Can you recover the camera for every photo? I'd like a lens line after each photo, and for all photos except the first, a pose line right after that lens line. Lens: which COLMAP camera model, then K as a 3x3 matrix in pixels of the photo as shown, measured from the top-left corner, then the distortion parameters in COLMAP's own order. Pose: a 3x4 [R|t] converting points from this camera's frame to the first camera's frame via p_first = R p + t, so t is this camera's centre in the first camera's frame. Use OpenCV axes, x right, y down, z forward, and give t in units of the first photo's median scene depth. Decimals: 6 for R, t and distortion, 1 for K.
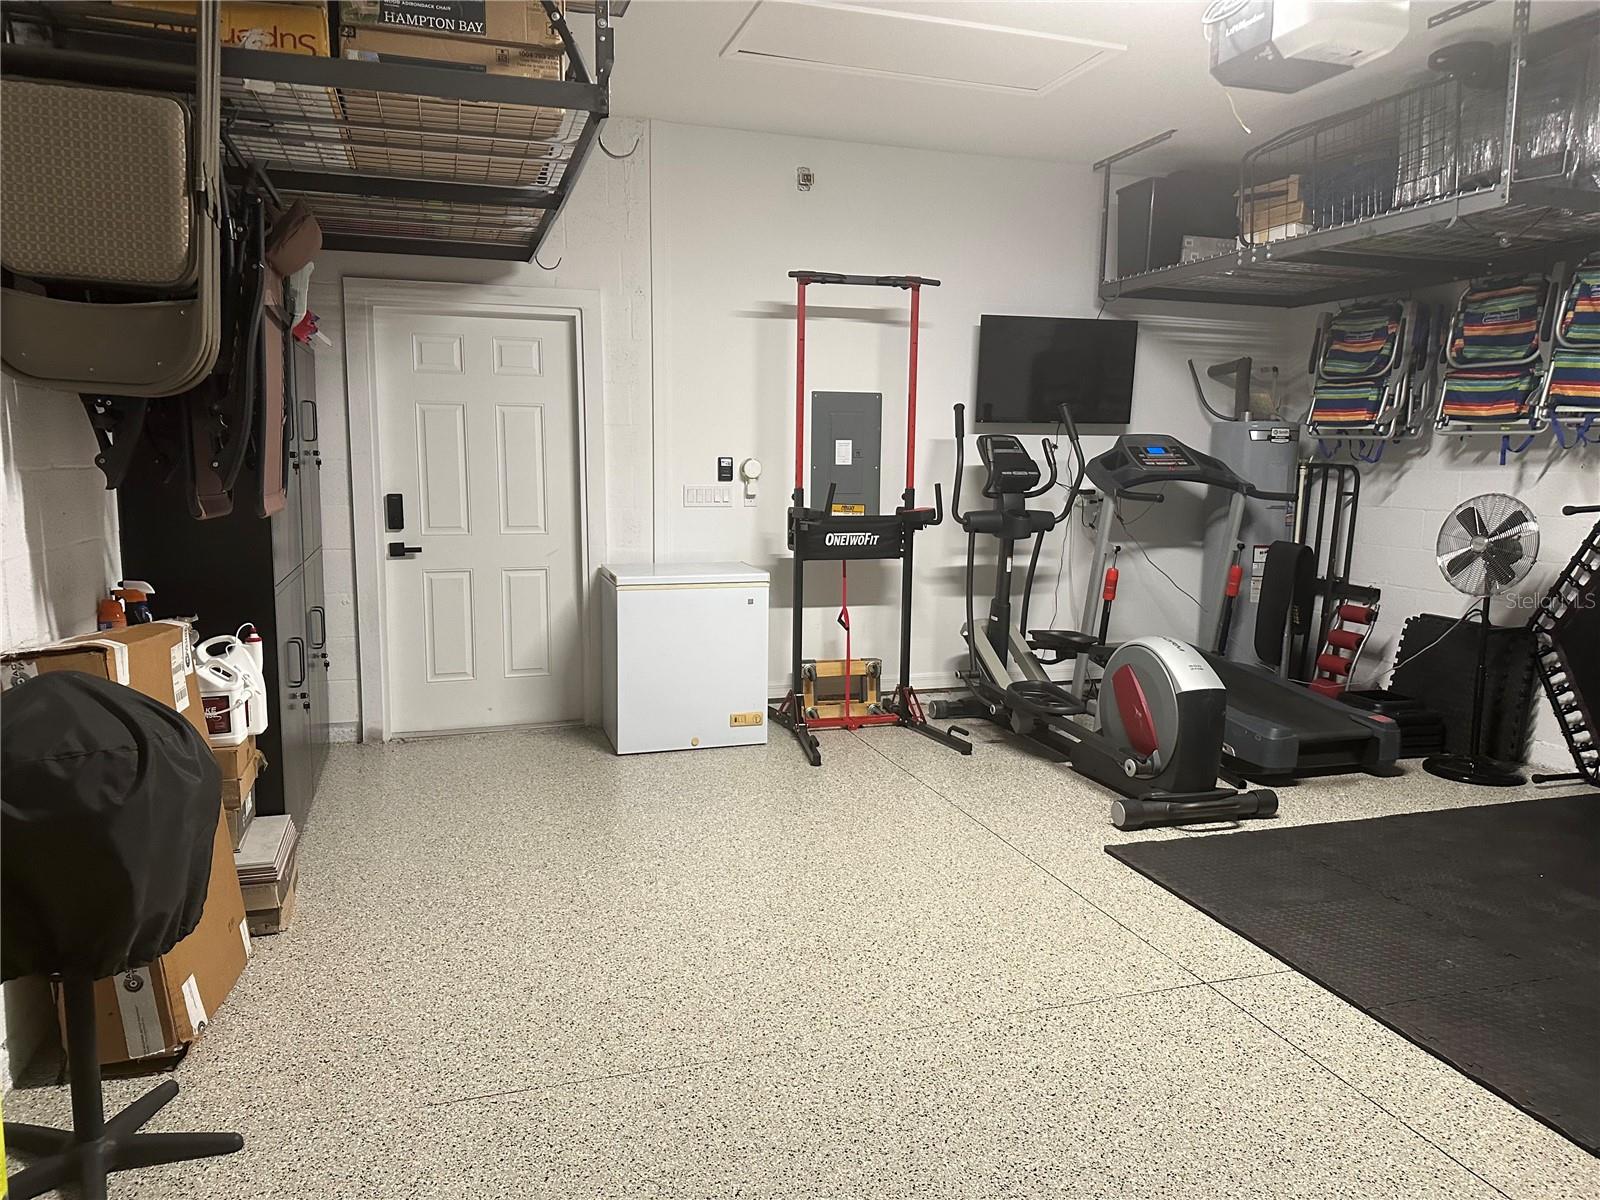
lens RADIAL K [[1116.6, 0, 807.7], [0, 1116.6, 607.0], [0, 0, 1]] dist [0.031236, -0.032365]
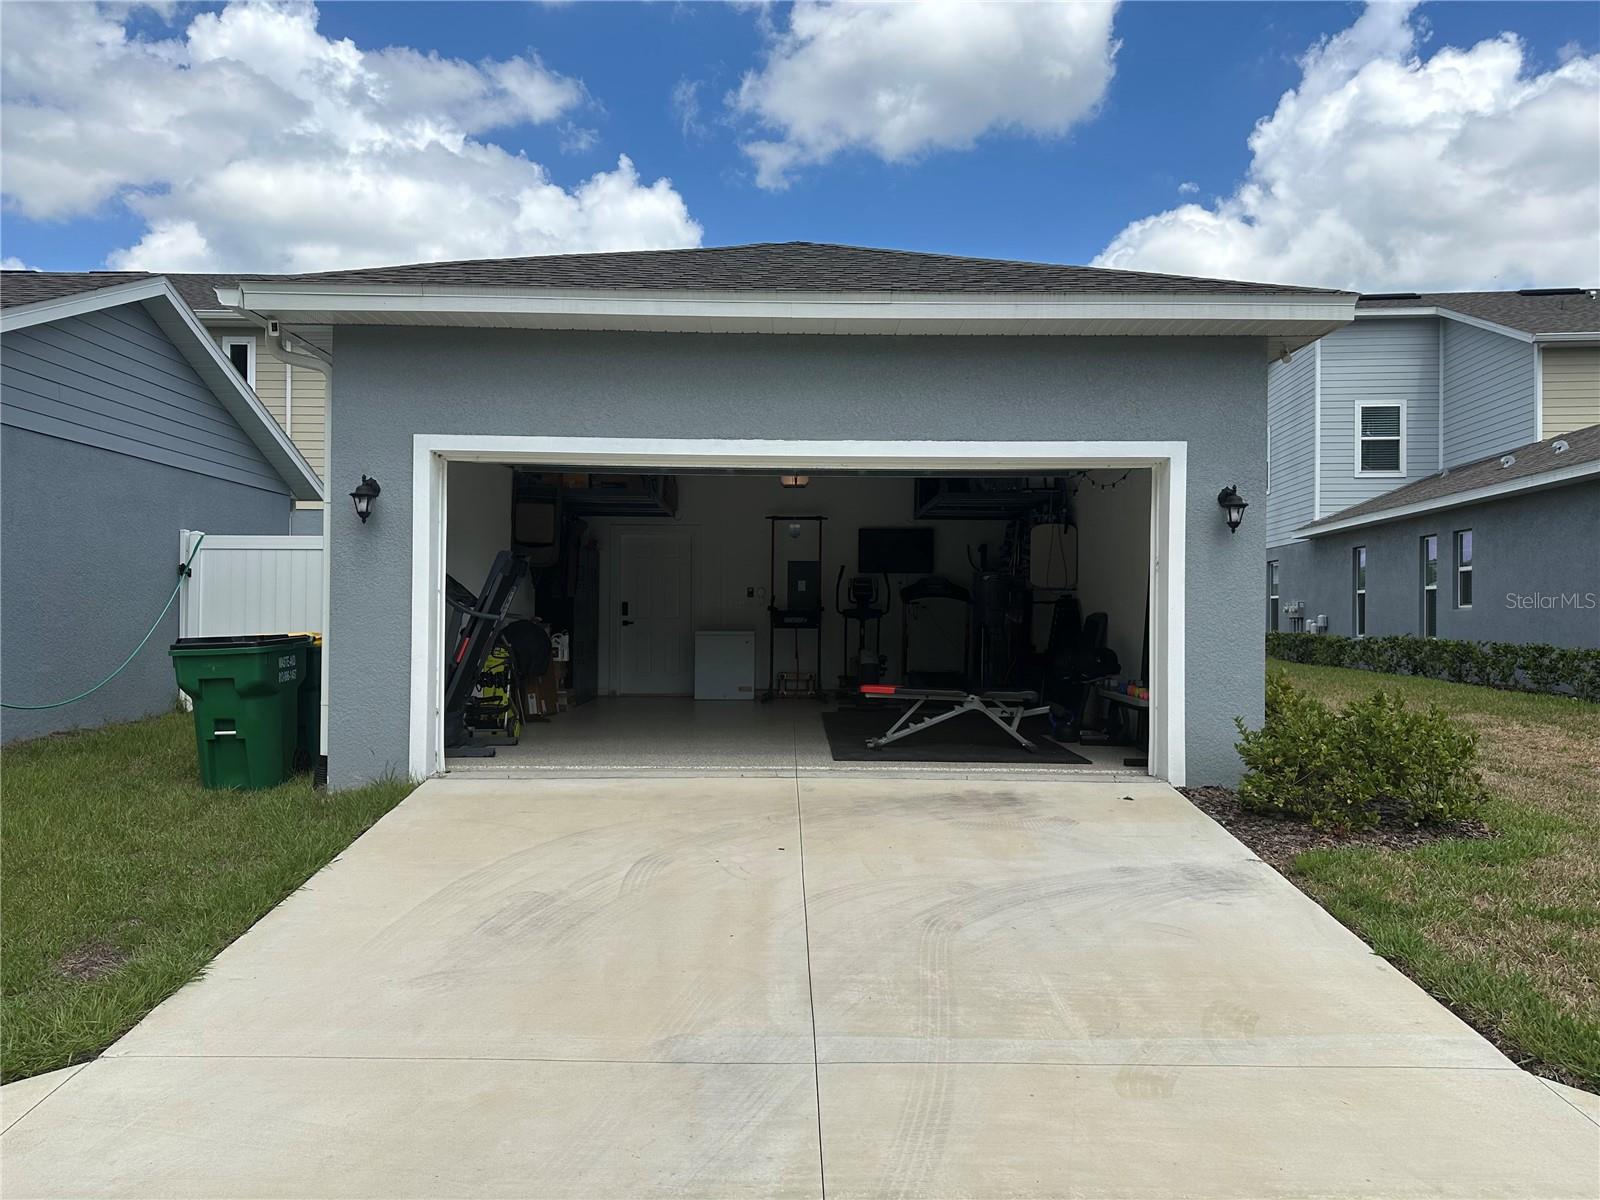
lens RADIAL K [[1116.6, 0, 789.0], [0, 1116.6, 603.2], [0, 0, 1]] dist [0.031236, -0.032365]
pose [[0.948340, -0.009013, -0.317126, 0.813988], [-0.038948, 0.988728, -0.144570, 0.261721], [0.314855, 0.149453, 0.937300, -1.321818]]
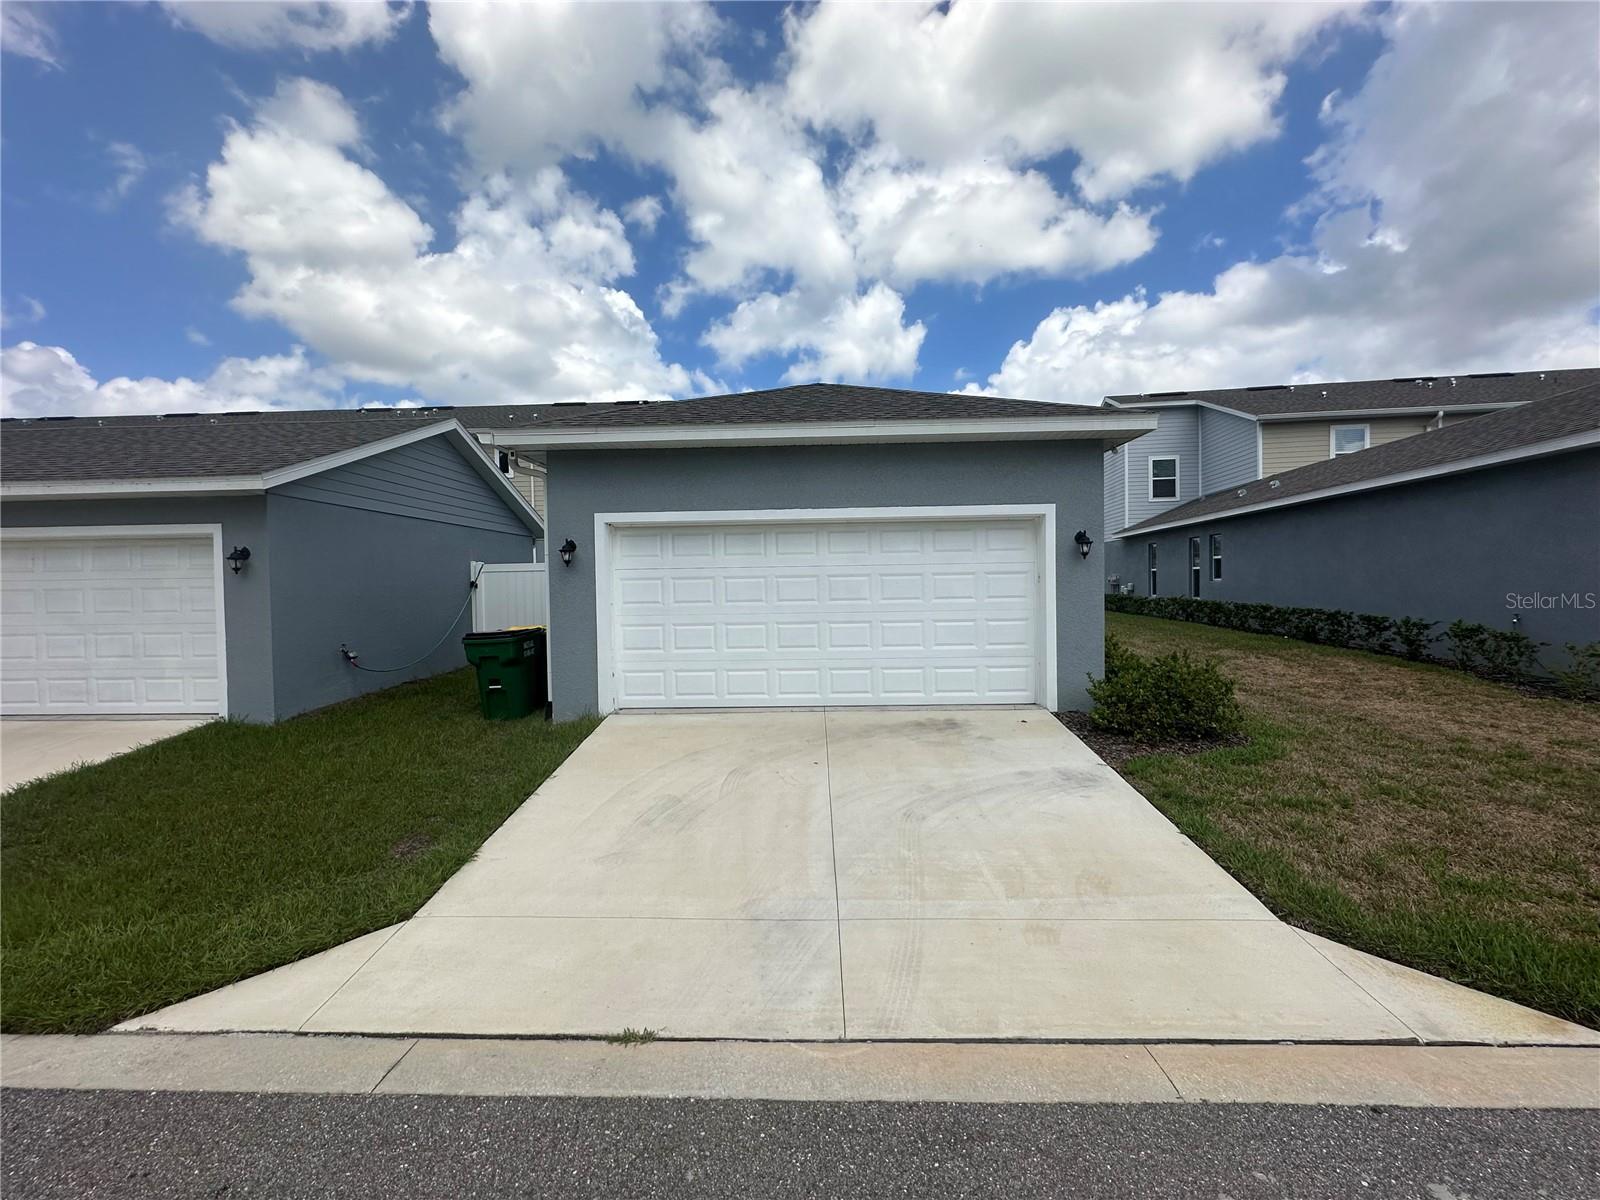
lens RADIAL K [[634.9, 0, 795.1], [0, 634.9, 593.4], [0, 0, 1]] dist [-0.003947, 0.001519]
pose [[0.934829, -0.023051, -0.354349, 0.801215], [-0.018907, 0.993244, -0.114493, 0.186191], [0.354594, 0.113731, 0.928078, -1.272328]]
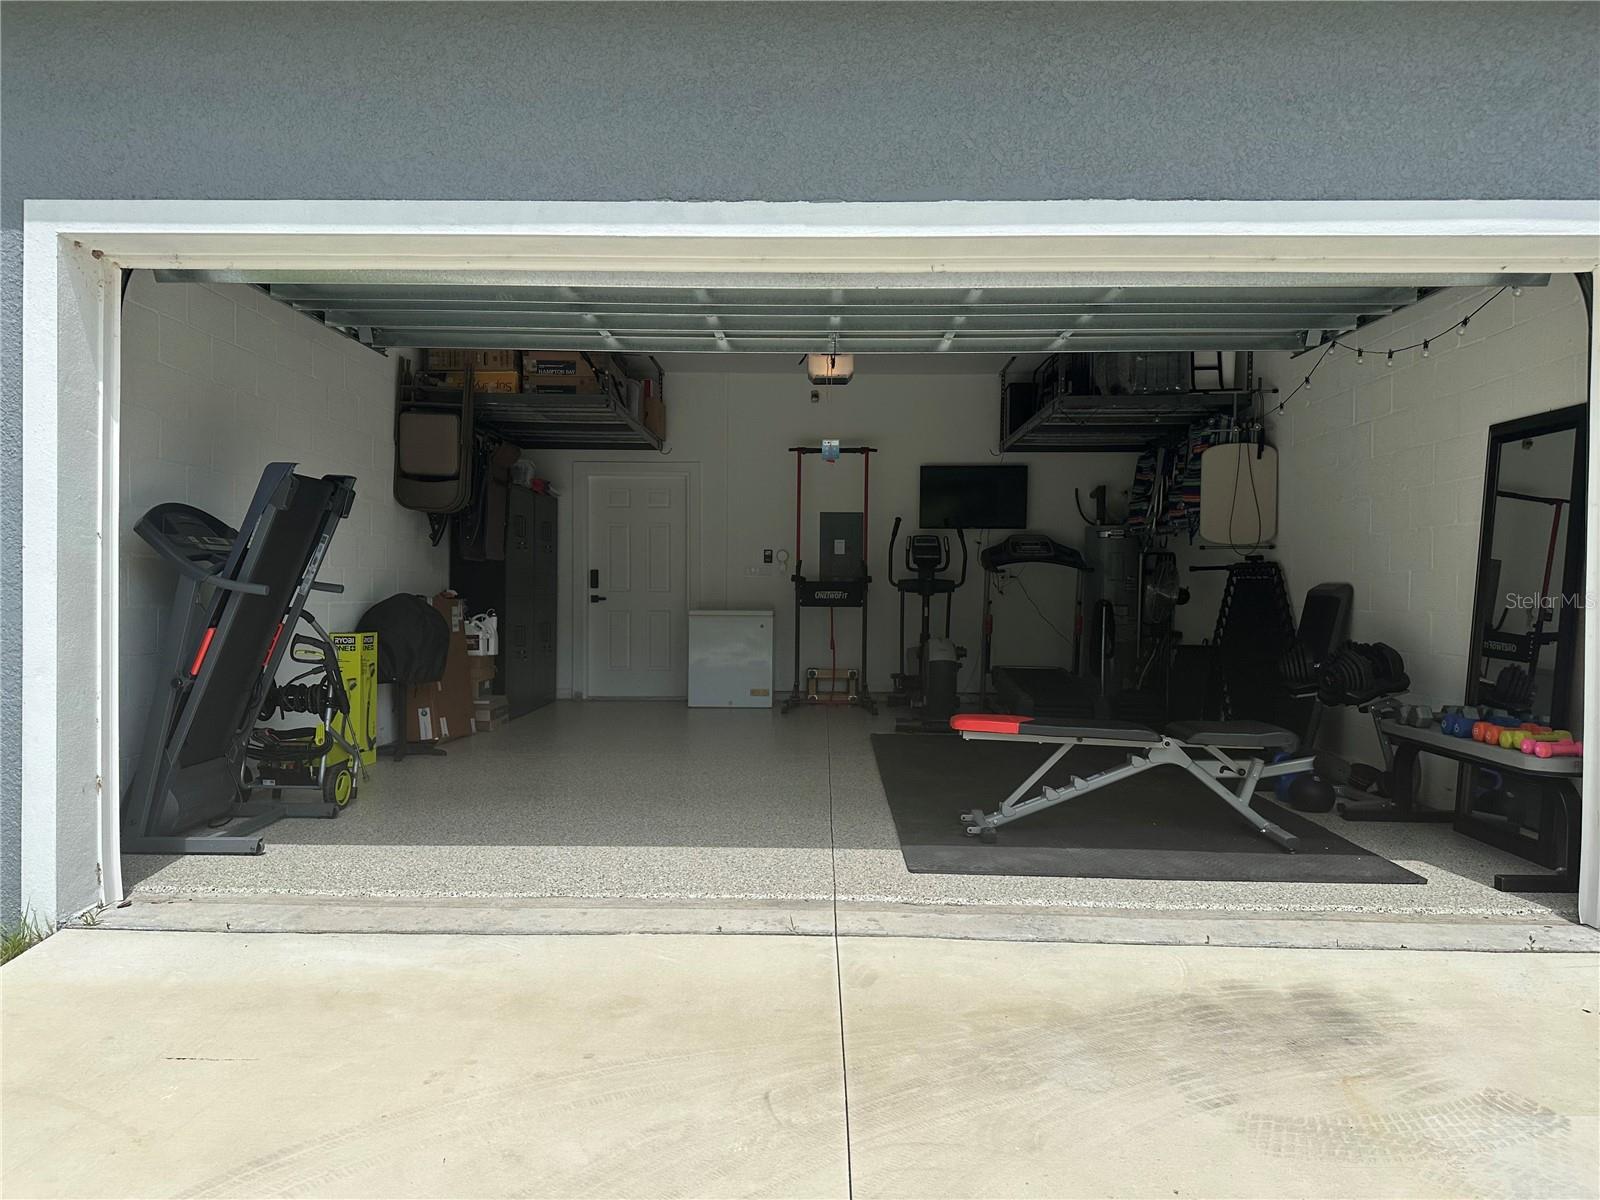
lens RADIAL K [[1116.6, 0, 805.9], [0, 1116.6, 606.9], [0, 0, 1]] dist [0.031236, -0.032365]
pose [[0.943302, 0.000643, -0.331936, 0.586643], [-0.042299, 0.992079, -0.118282, 0.167660], [0.329230, 0.125616, 0.935857, -0.642722]]
